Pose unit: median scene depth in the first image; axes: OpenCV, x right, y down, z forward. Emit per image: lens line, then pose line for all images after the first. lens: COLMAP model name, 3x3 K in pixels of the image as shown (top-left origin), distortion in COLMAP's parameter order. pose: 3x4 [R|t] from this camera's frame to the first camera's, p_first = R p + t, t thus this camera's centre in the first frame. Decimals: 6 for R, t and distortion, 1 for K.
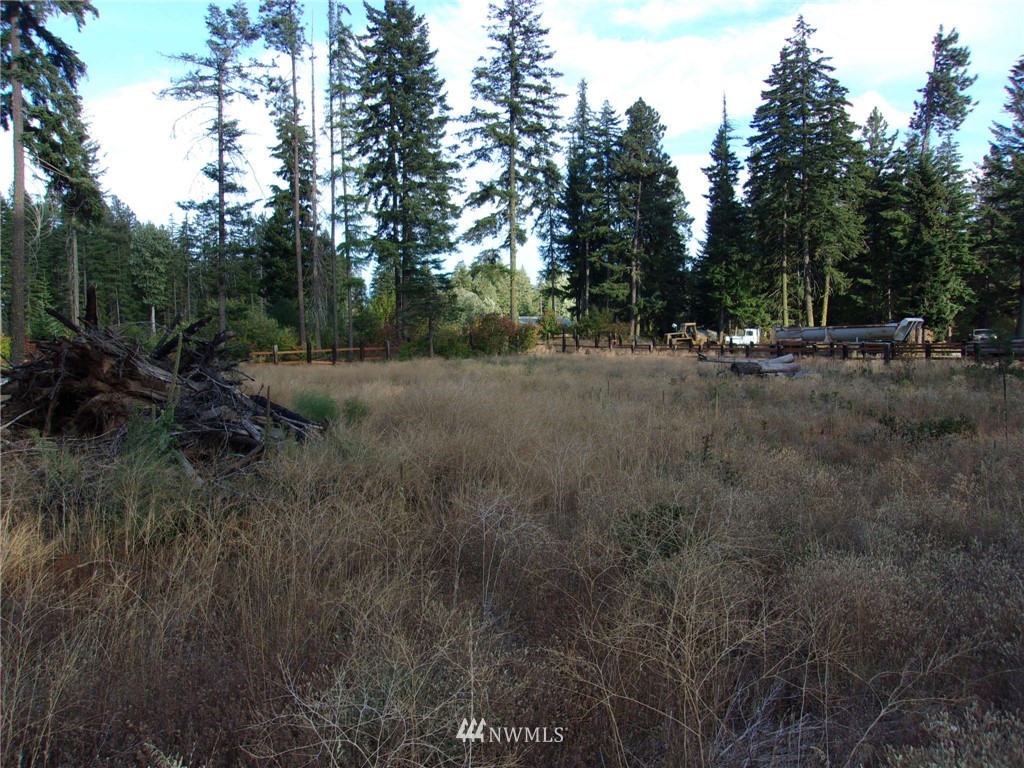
lens RADIAL K [[789.2, 0, 489.0], [0, 789.2, 377.2], [0, 0, 1]] dist [-0.020477, 0.043369]
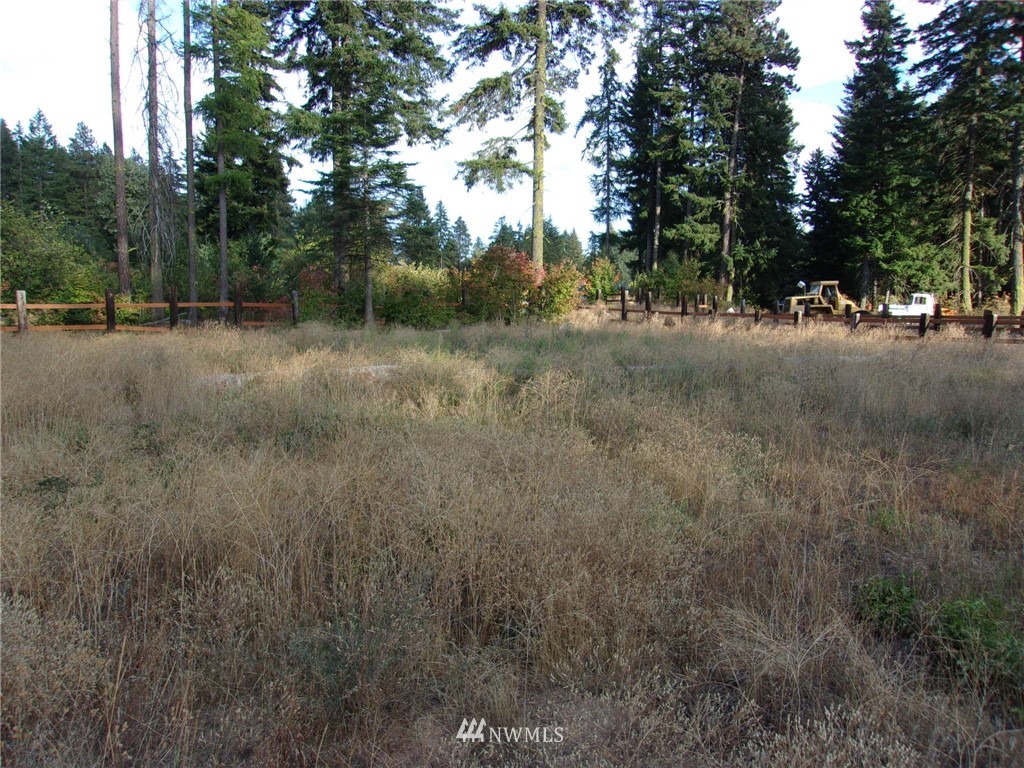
lens RADIAL K [[789.2, 0, 504.5], [0, 789.2, 389.8], [0, 0, 1]] dist [-0.020477, 0.043369]
pose [[0.998616, 0.029337, -0.043647, 0.027858], [-0.026932, 0.998139, 0.054703, -0.009321], [0.045171, -0.053452, 0.997548, 0.337734]]
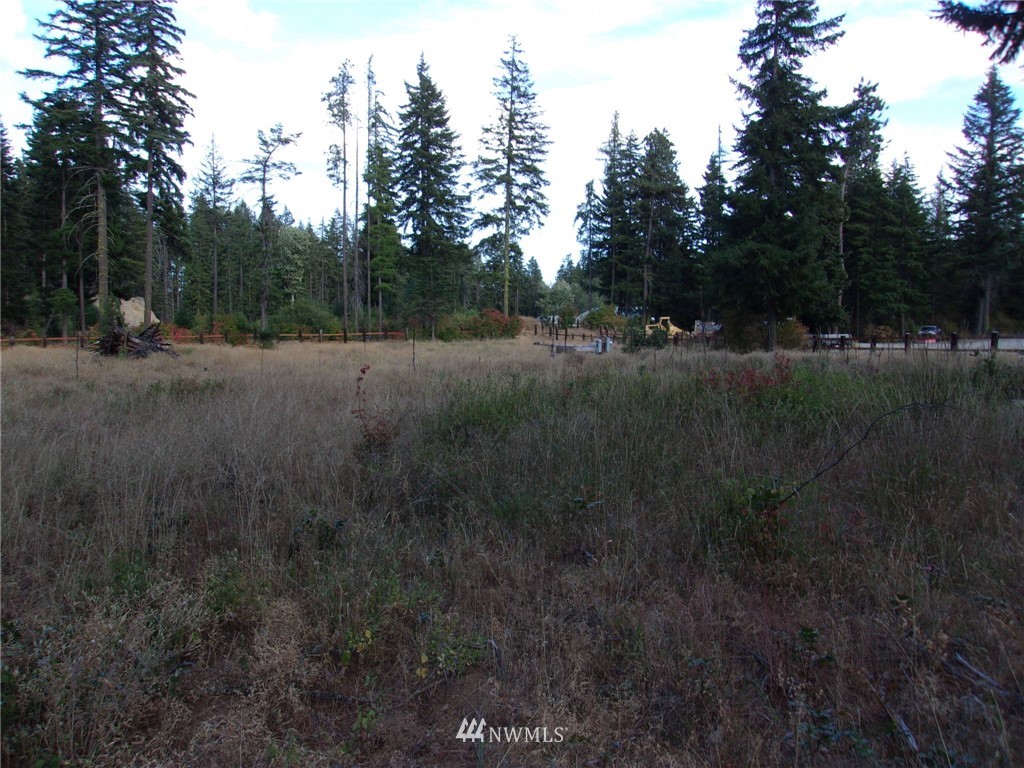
lens RADIAL K [[789.2, 0, 500.7], [0, 789.2, 378.3], [0, 0, 1]] dist [-0.020477, 0.043369]
pose [[0.982611, 0.028523, -0.183471, 0.214080], [-0.024692, 0.999427, 0.023131, 0.004983], [0.184026, -0.018199, 0.982753, -0.254100]]
